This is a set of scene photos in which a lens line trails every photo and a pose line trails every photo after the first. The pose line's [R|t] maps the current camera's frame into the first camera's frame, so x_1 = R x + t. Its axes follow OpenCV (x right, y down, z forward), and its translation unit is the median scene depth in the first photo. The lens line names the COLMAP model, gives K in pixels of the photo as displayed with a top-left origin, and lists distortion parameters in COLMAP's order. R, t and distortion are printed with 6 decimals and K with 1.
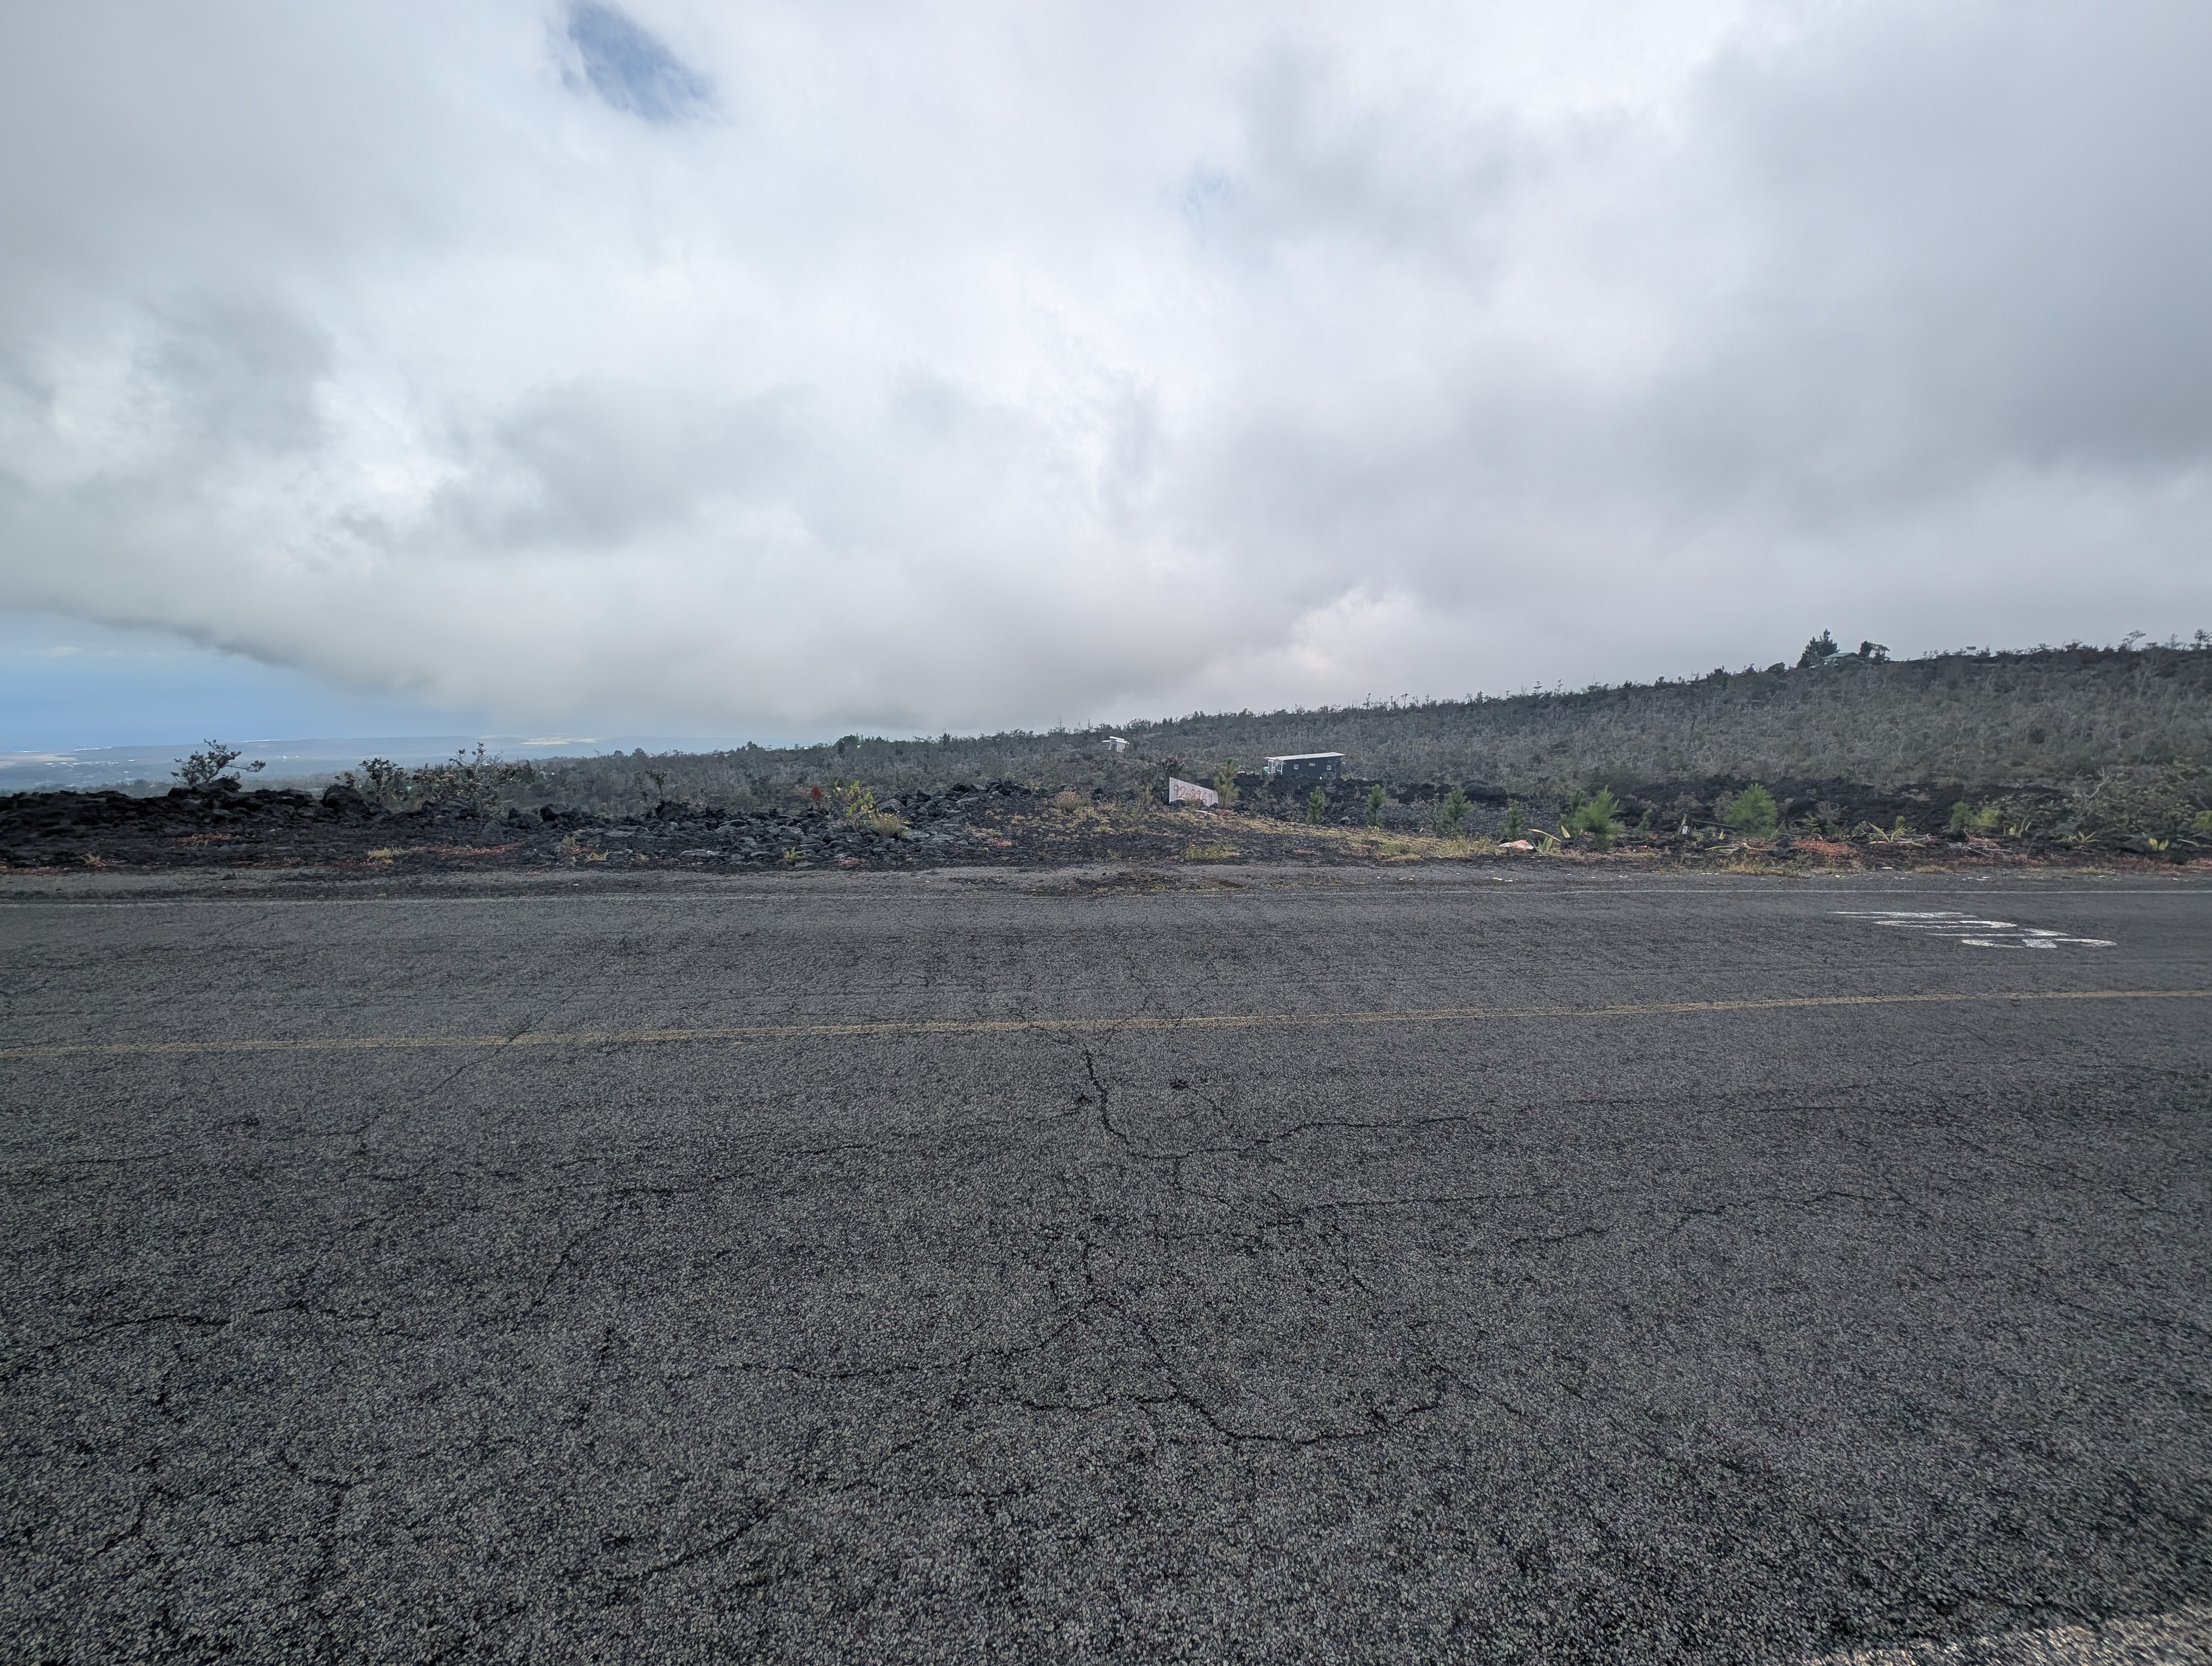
lens RADIAL K [[807.8, 0, 1108.9], [0, 807.8, 812.2], [0, 0, 1]] dist [-0.007780, -0.000168]
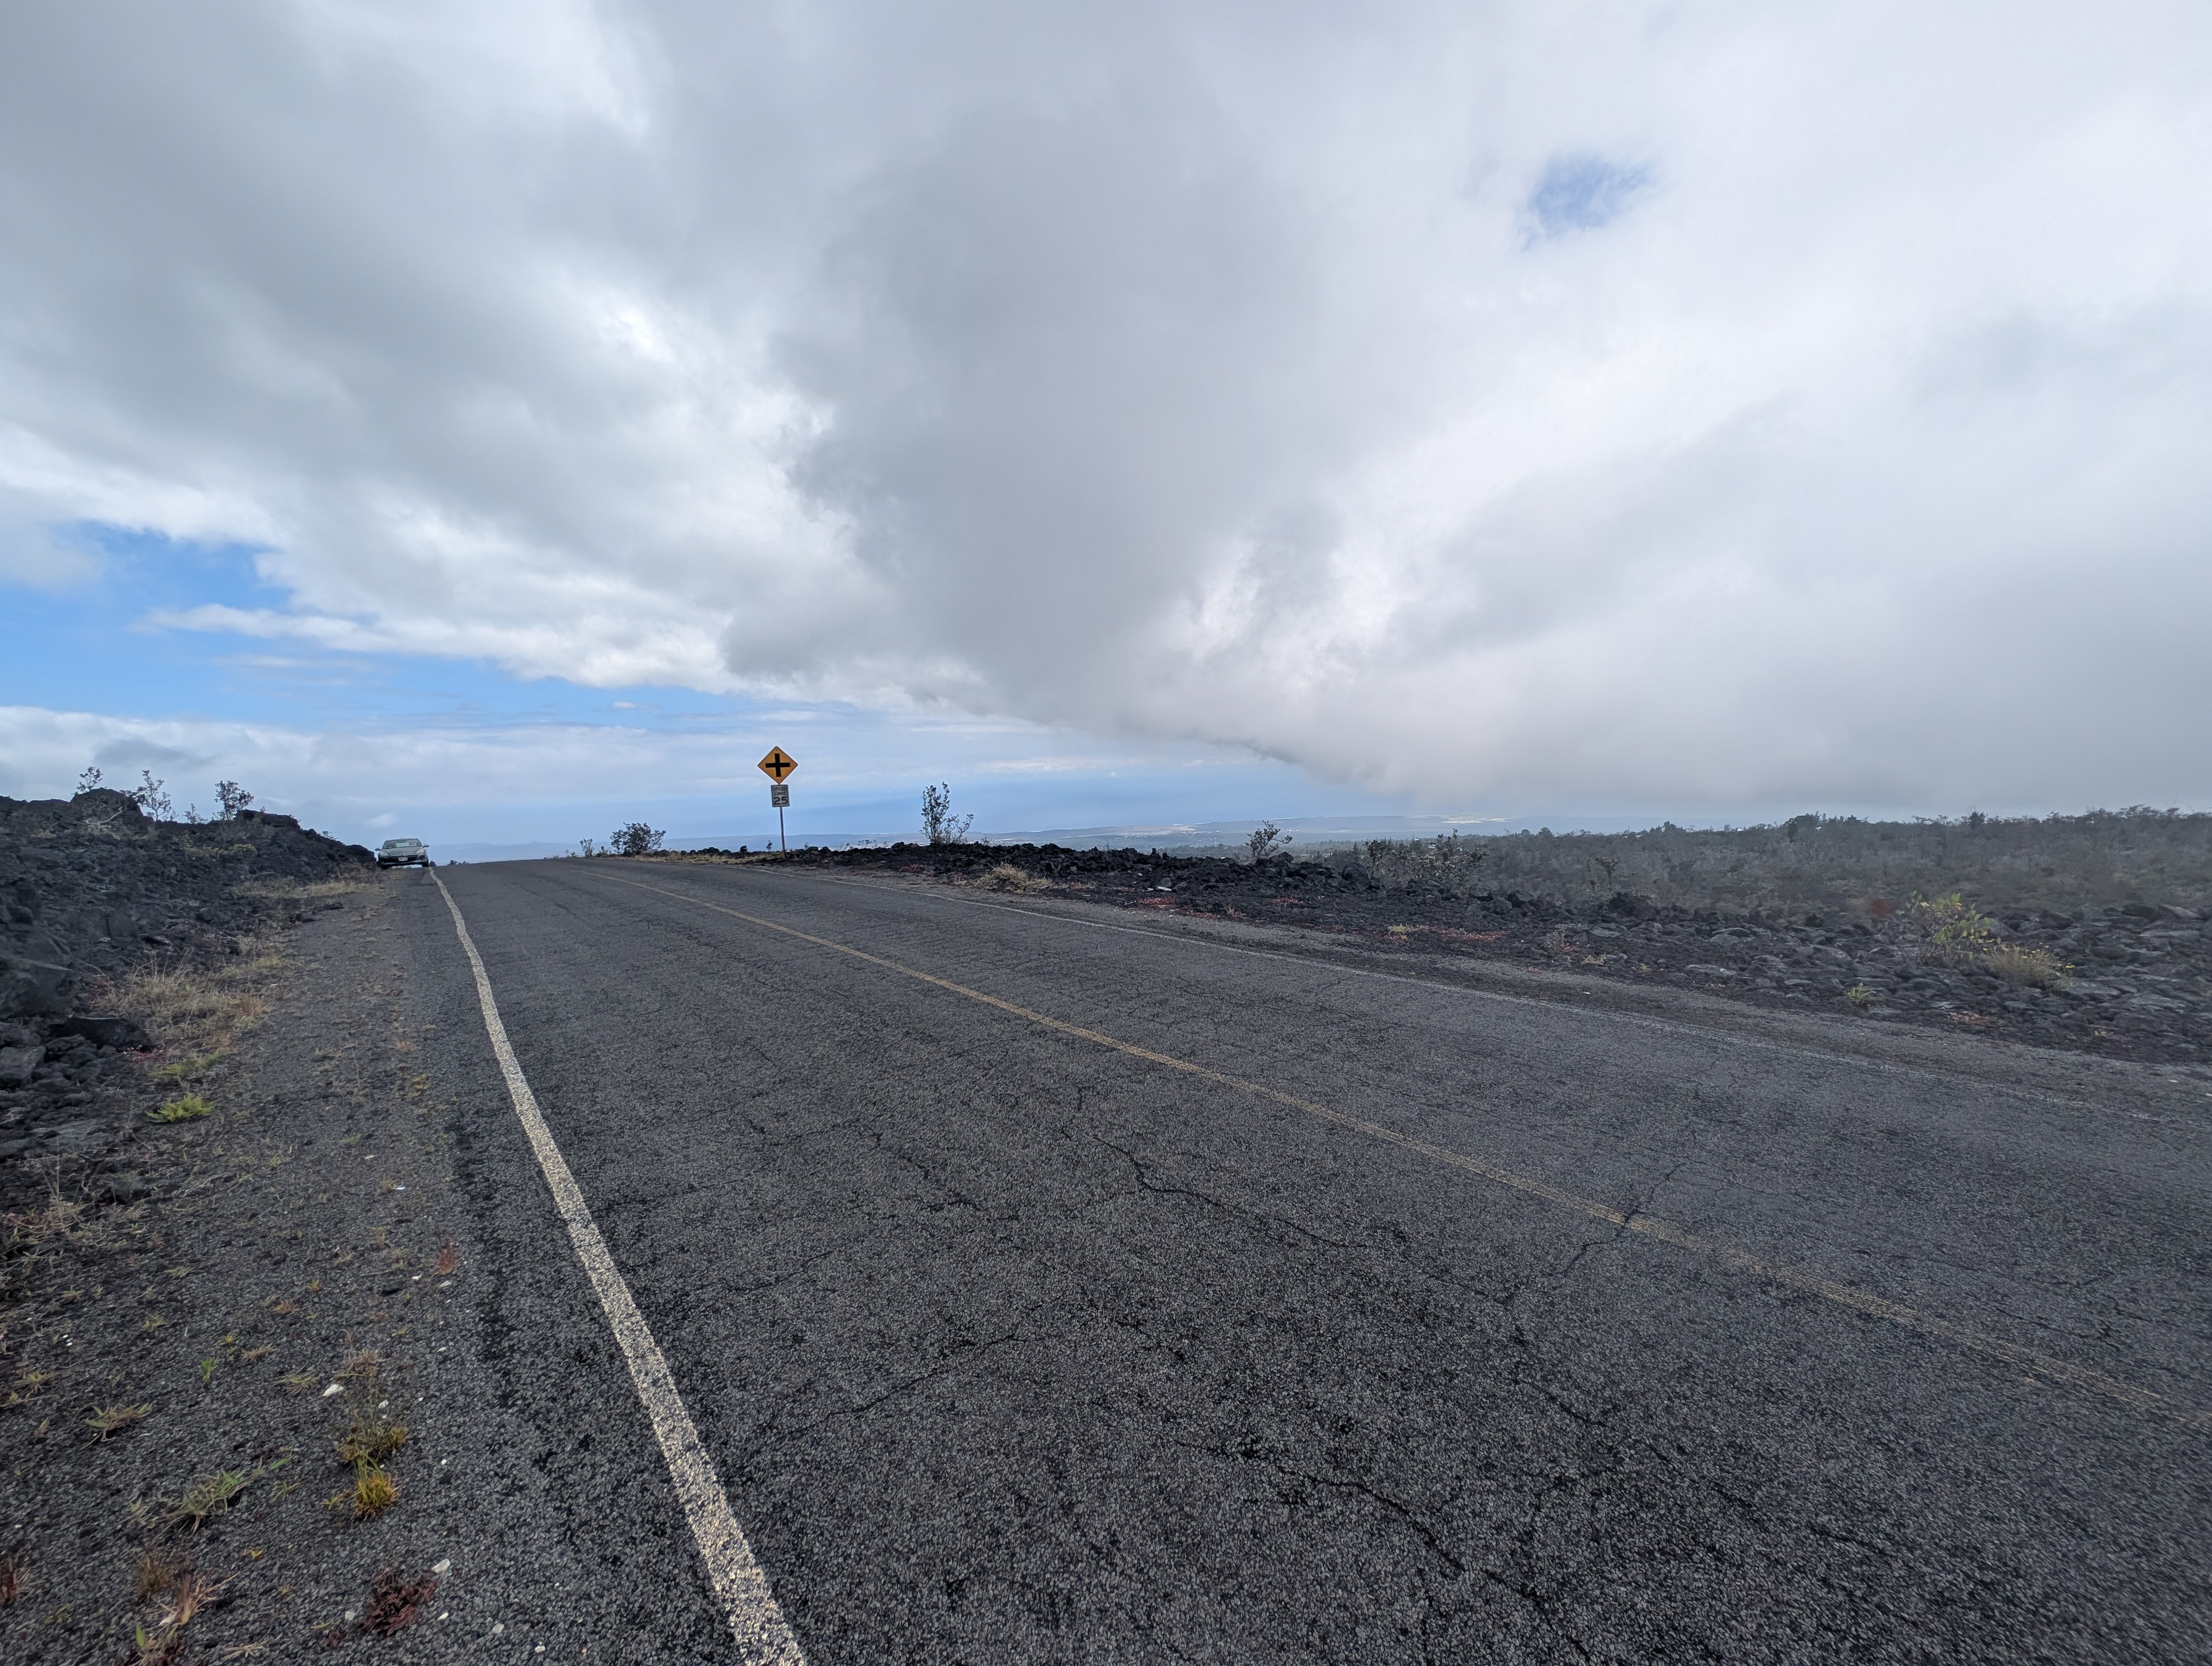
lens RADIAL K [[807.8, 0, 1108.9], [0, 807.8, 812.2], [0, 0, 1]] dist [-0.007780, -0.000168]
pose [[0.530079, -0.002063, -0.847945, -0.119898], [-0.079529, 0.995468, -0.052138, -0.014826], [0.844210, 0.095074, 0.527513, 0.035050]]
